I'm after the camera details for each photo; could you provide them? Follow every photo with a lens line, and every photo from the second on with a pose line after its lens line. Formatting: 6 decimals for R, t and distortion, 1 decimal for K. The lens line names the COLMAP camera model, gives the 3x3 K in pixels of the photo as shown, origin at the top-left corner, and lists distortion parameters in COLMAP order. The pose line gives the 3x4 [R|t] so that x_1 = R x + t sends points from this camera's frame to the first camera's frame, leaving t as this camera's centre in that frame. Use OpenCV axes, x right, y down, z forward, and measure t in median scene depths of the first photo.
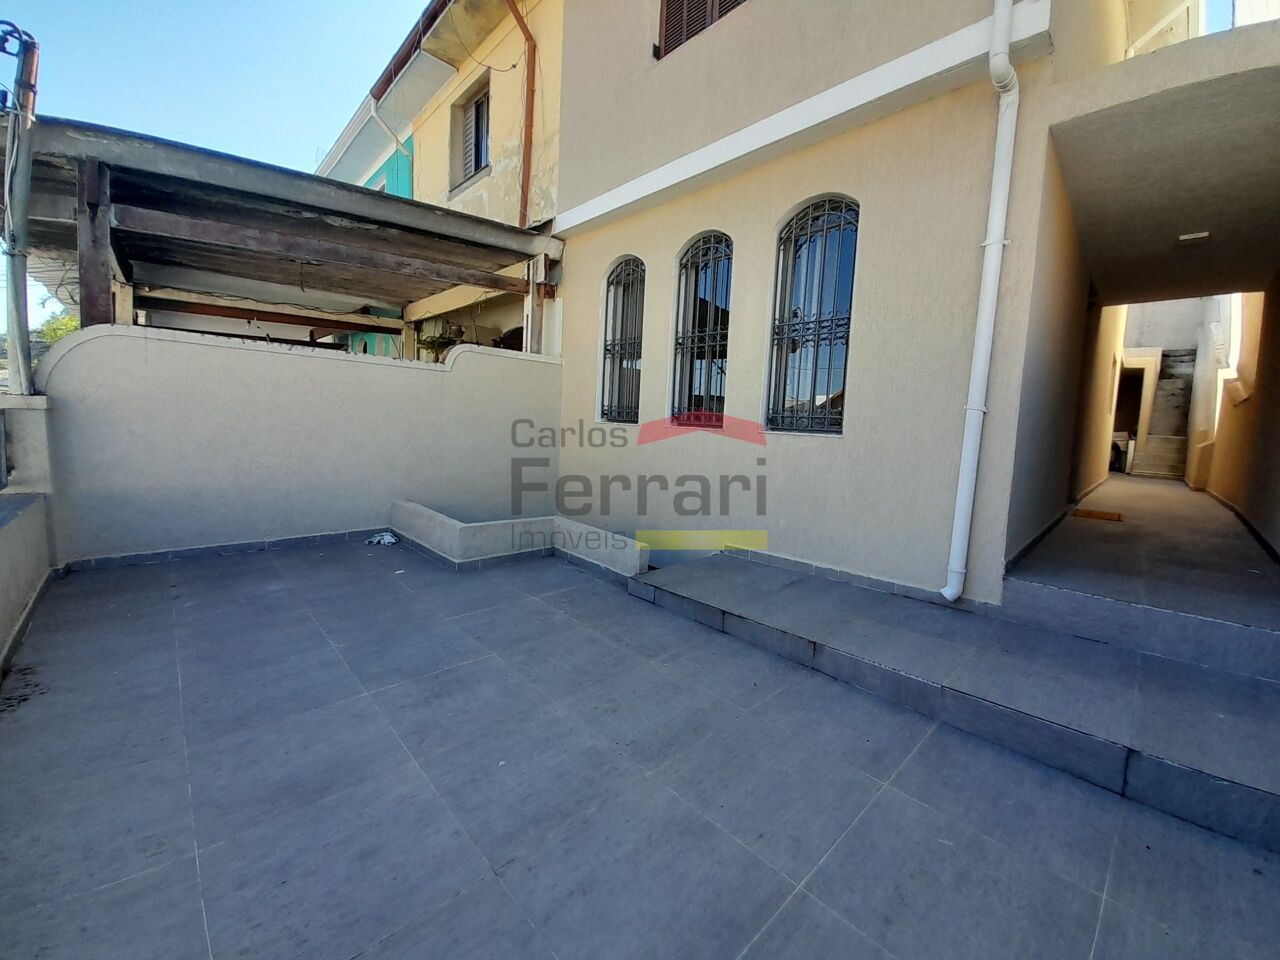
lens RADIAL K [[499.5, 0, 647.4], [0, 499.5, 464.3], [0, 0, 1]] dist [0.012515, -0.012851]
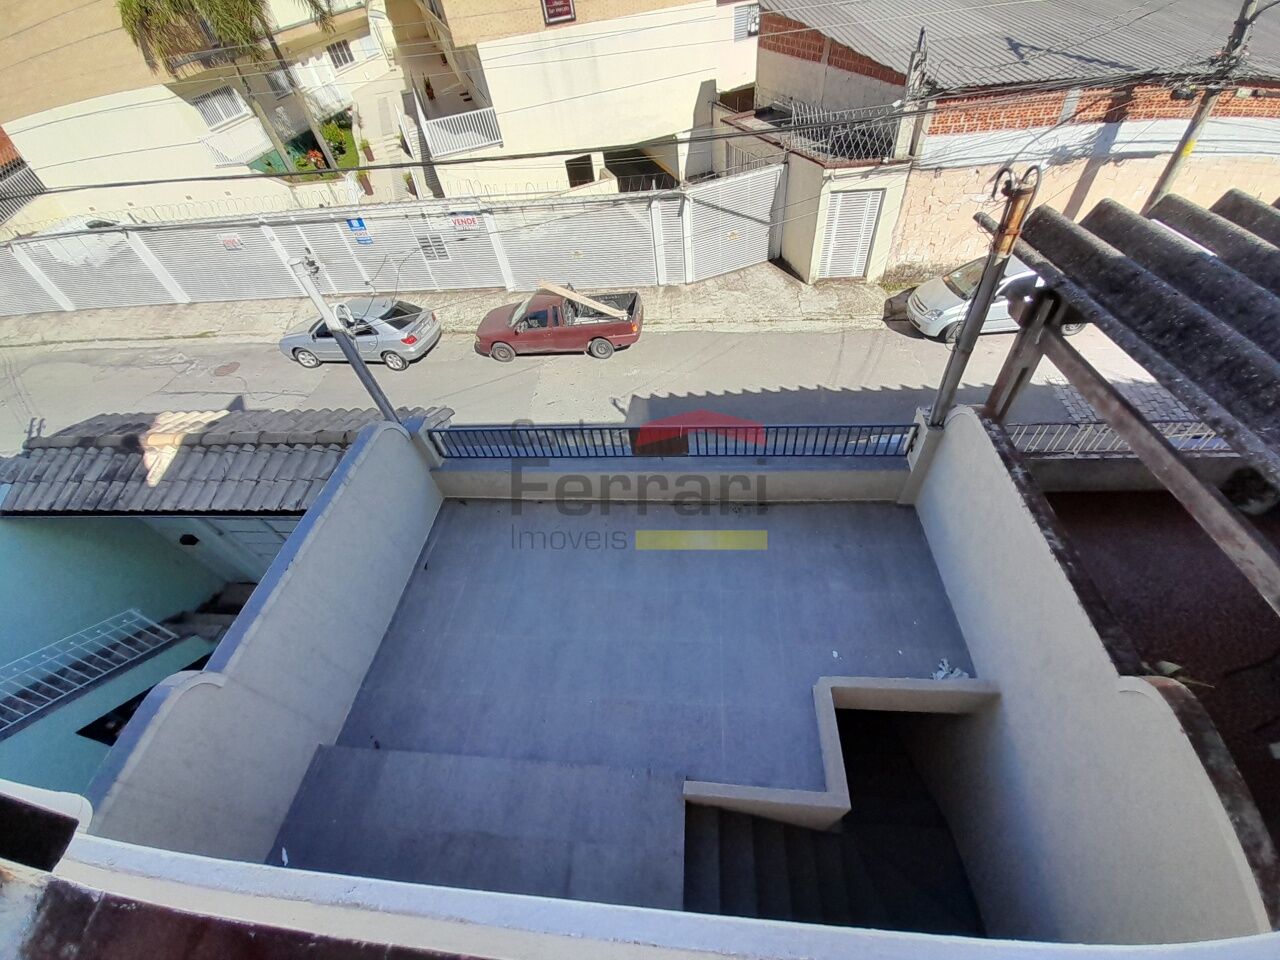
lens RADIAL K [[522.9, 0, 639.4], [0, 522.9, 466.6], [0, 0, 1]] dist [-0.003207, -0.000564]
pose [[-0.756278, 0.500319, -0.421573, 0.226446], [0.015935, 0.658256, 0.752625, -1.302244], [0.654056, 0.562476, -0.505797, 1.294088]]
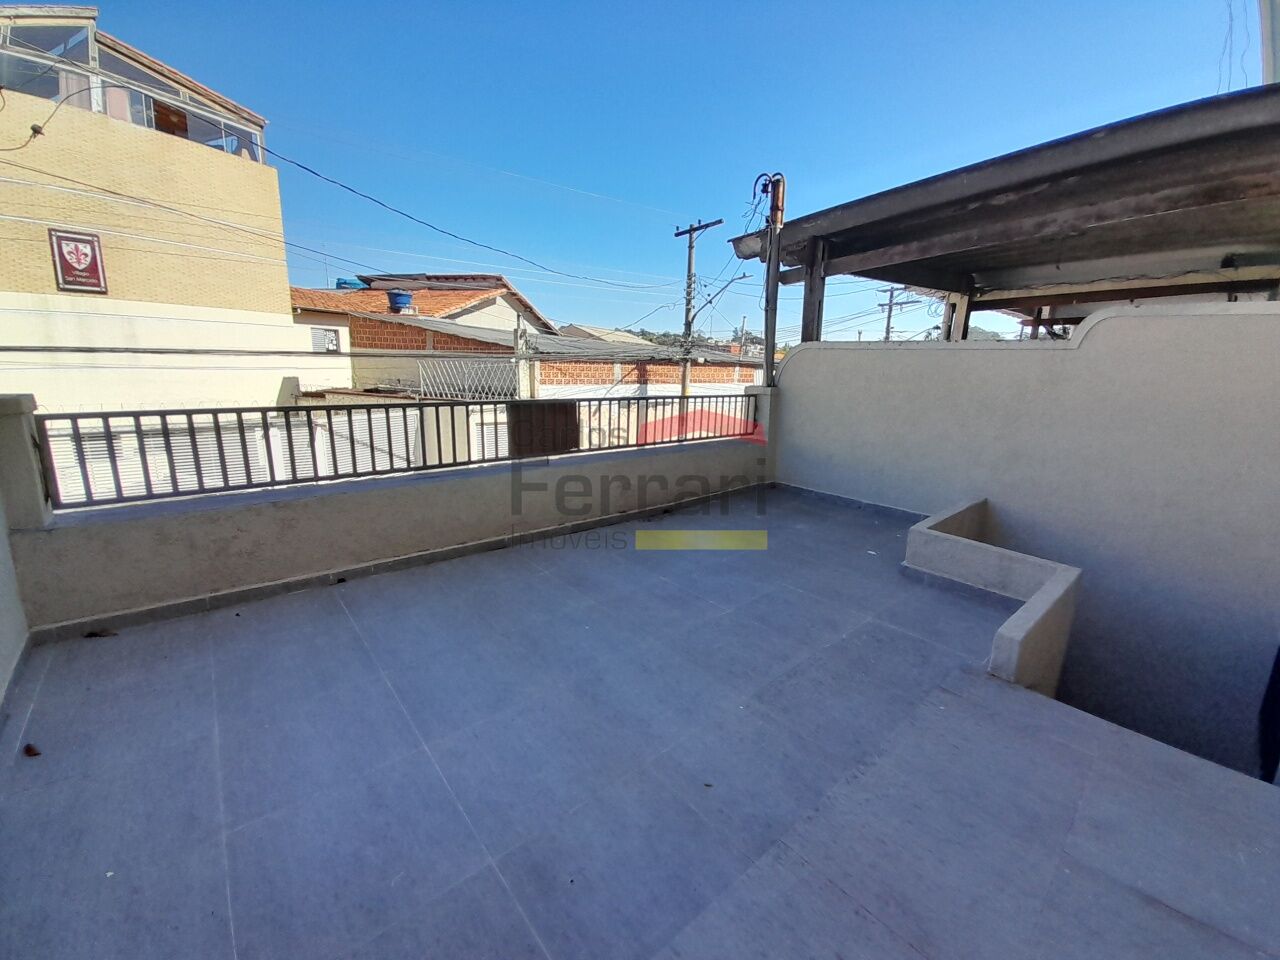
lens RADIAL K [[516.2, 0, 661.1], [0, 516.2, 462.3], [0, 0, 1]] dist [-0.004290, -0.000532]
pose [[-0.035202, 0.141036, -0.989378, 0.672087], [-0.122148, 0.981962, 0.144325, -0.087167], [0.991887, 0.125931, -0.017340, 0.670782]]
